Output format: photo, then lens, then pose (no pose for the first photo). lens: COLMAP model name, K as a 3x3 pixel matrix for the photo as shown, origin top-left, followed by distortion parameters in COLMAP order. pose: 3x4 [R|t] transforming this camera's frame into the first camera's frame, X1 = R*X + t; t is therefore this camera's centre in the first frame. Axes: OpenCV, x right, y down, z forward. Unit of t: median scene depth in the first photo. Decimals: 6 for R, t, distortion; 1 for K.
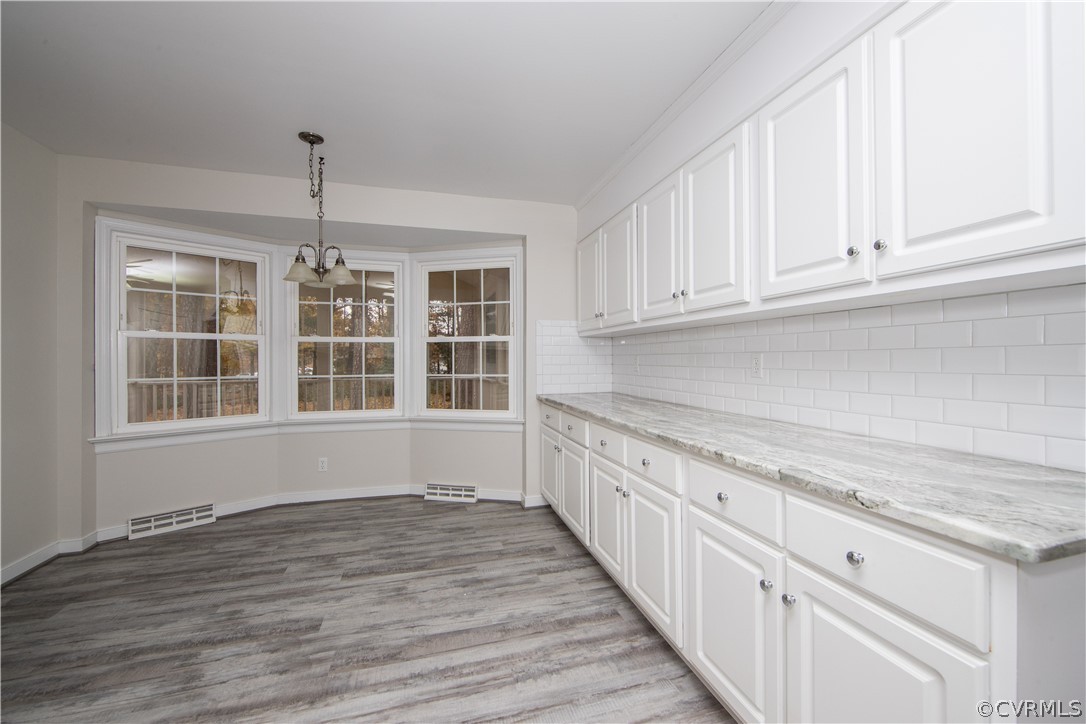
lens RADIAL K [[433.3, 0, 553.8], [0, 433.3, 359.8], [0, 0, 1]] dist [-0.014033, 0.002295]
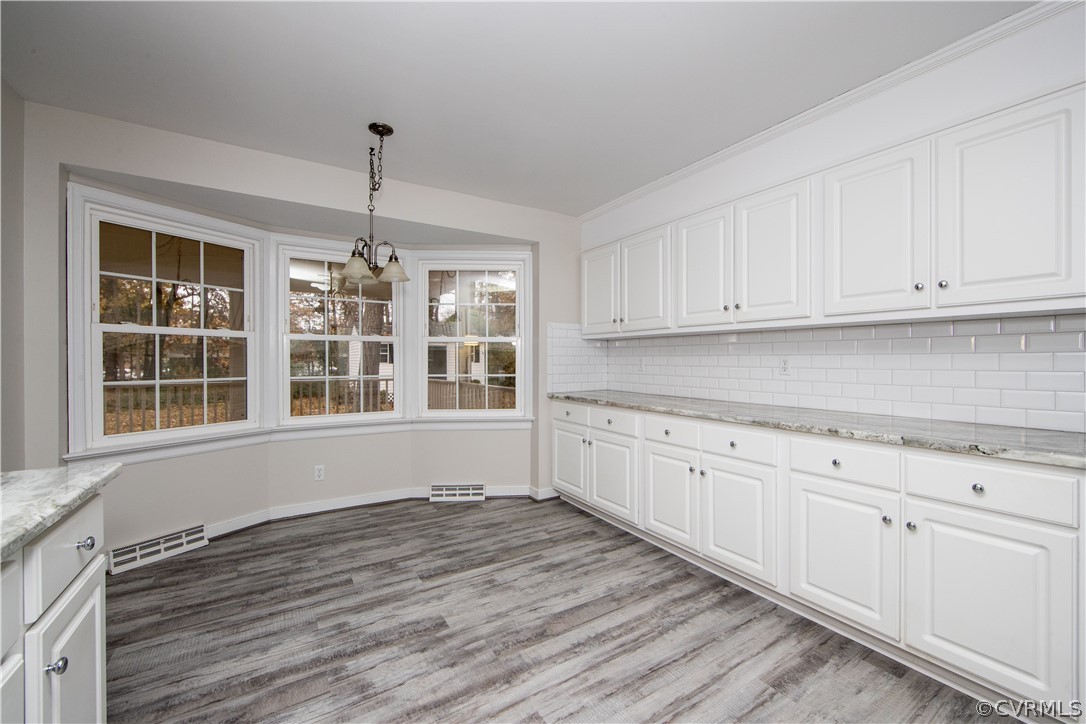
lens RADIAL K [[433.3, 0, 548.8], [0, 433.3, 362.2], [0, 0, 1]] dist [-0.014033, 0.002295]
pose [[0.964077, 0.001424, 0.265620, -0.435171], [-0.002585, 0.999989, 0.004023, 0.000524], [-0.265611, -0.004565, 0.964069, -0.030866]]
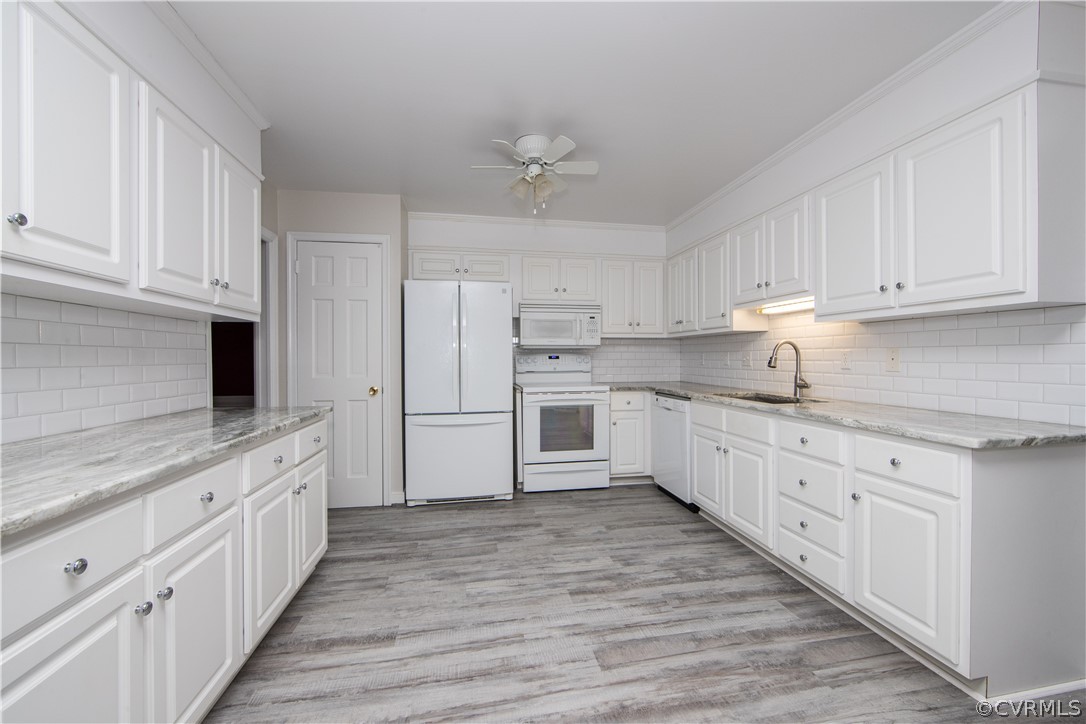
lens RADIAL K [[433.3, 0, 541.7], [0, 433.3, 364.1], [0, 0, 1]] dist [-0.014033, 0.002295]
pose [[-0.992269, 0.006333, 0.123942, -0.293227], [0.007445, 0.999936, 0.008515, 0.012468], [-0.123880, 0.009372, -0.992253, 1.139965]]
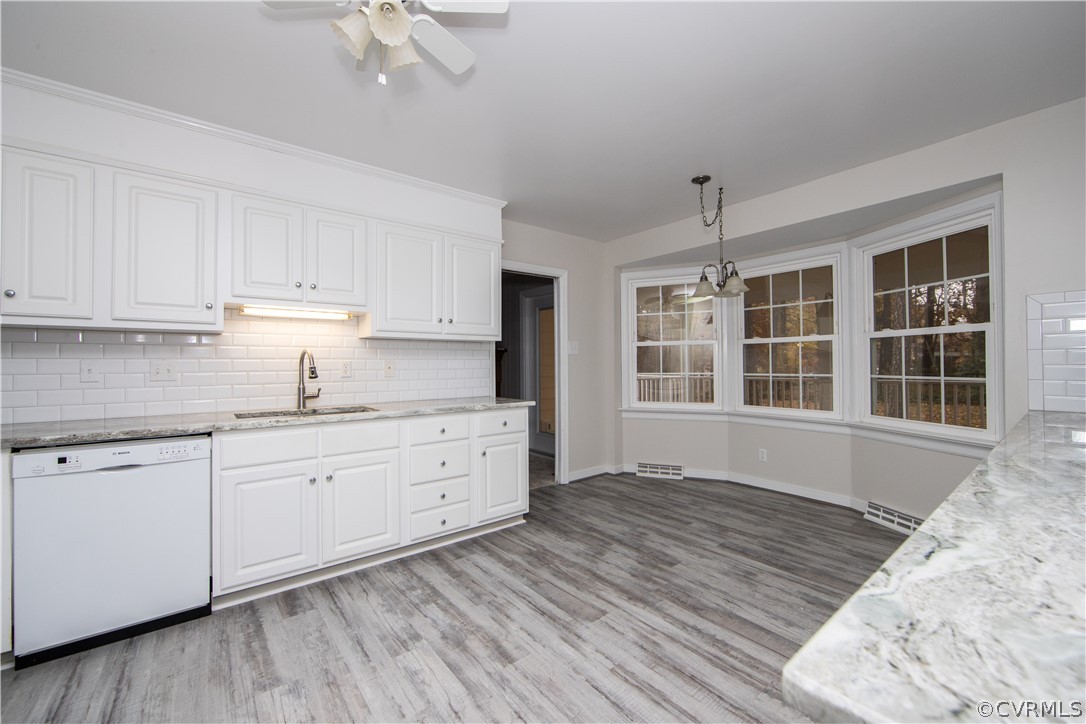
lens RADIAL K [[433.3, 0, 545.8], [0, 433.3, 359.7], [0, 0, 1]] dist [-0.014033, 0.002295]
pose [[0.371448, -0.007148, -0.928426, 0.394236], [0.009321, 0.999949, -0.003969, 0.000236], [0.928407, -0.007179, 0.371496, 0.118202]]
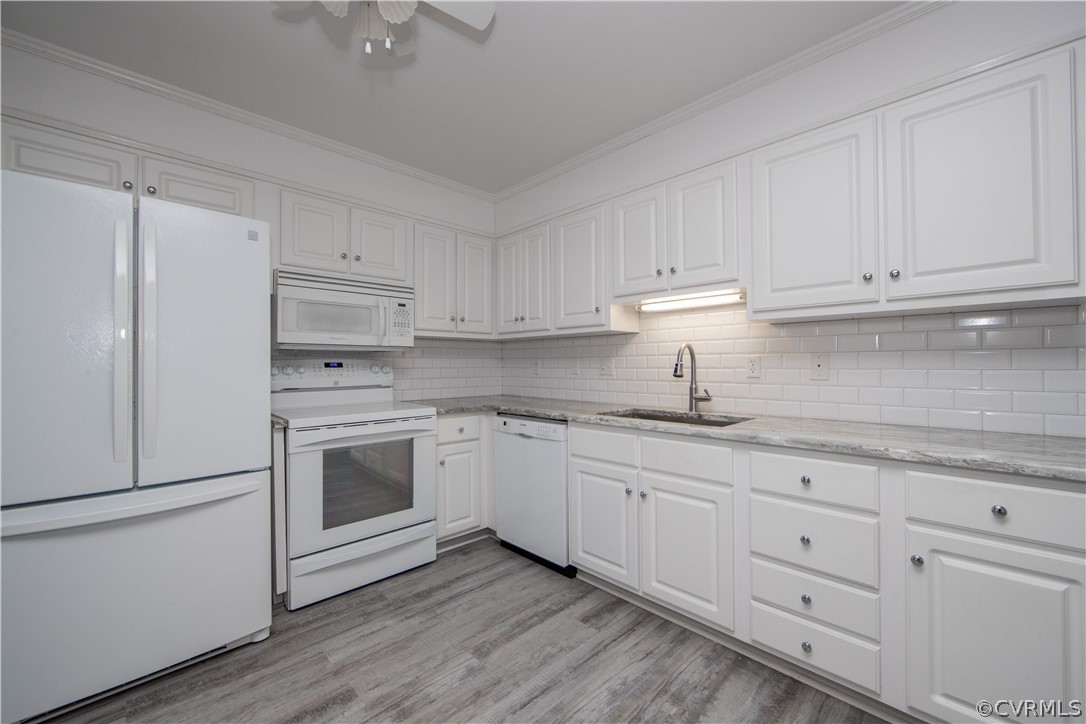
lens RADIAL K [[433.3, 0, 548.1], [0, 433.3, 362.3], [0, 0, 1]] dist [-0.014033, 0.002295]
pose [[-0.889023, 0.003411, -0.457850, -0.112723], [0.010253, 0.999870, -0.012460, 0.013132], [0.457748, -0.015771, -0.888942, 0.633249]]
